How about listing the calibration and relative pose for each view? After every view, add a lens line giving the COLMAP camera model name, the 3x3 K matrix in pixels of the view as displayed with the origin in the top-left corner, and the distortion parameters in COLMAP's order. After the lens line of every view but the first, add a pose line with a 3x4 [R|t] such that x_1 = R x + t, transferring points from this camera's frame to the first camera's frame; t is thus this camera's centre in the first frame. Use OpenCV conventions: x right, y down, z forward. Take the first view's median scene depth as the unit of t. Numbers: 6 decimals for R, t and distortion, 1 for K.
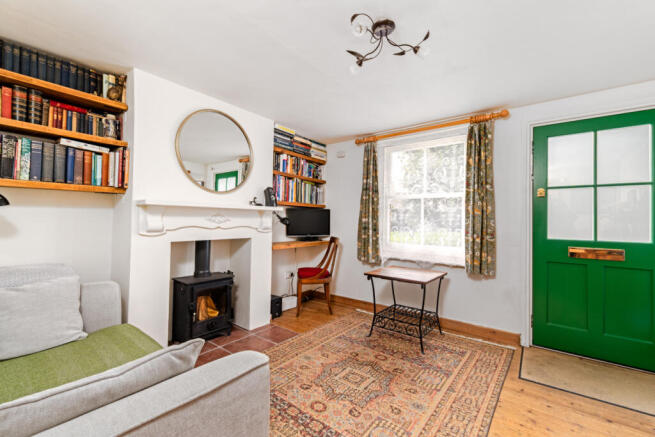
lens RADIAL K [[281.6, 0, 322.5], [0, 281.6, 217.2], [0, 0, 1]] dist [0.001507, 0.000041]
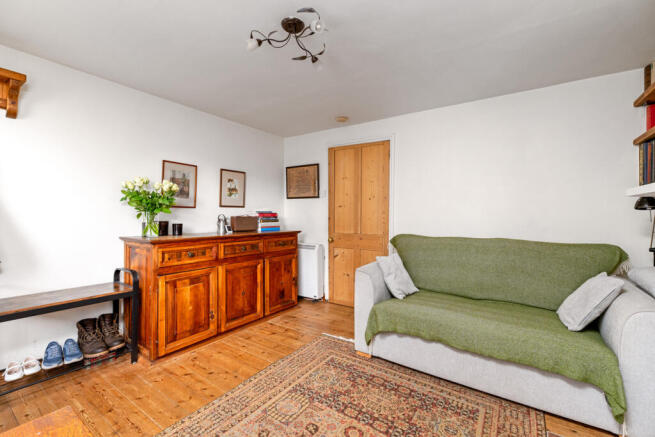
lens RADIAL K [[281.6, 0, 333.5], [0, 281.6, 219.7], [0, 0, 1]] dist [0.001507, 0.000041]
pose [[-0.994283, -0.022063, -0.104477, 0.110943], [-0.023221, 0.999682, 0.009875, 0.012311], [0.104226, 0.012245, -0.994478, 1.348229]]
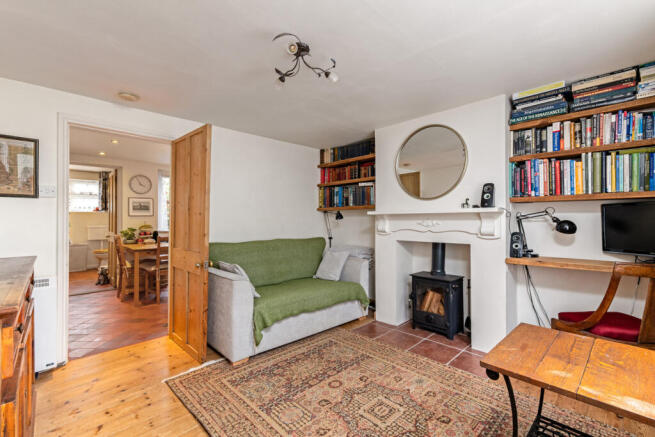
lens RADIAL K [[281.6, 0, 328.4], [0, 281.6, 219.7], [0, 0, 1]] dist [0.001507, 0.000041]
pose [[-0.117643, -0.017550, -0.992901, 0.852560], [0.011816, 0.999748, -0.019071, 0.009371], [0.992986, -0.013976, -0.117406, 0.820691]]
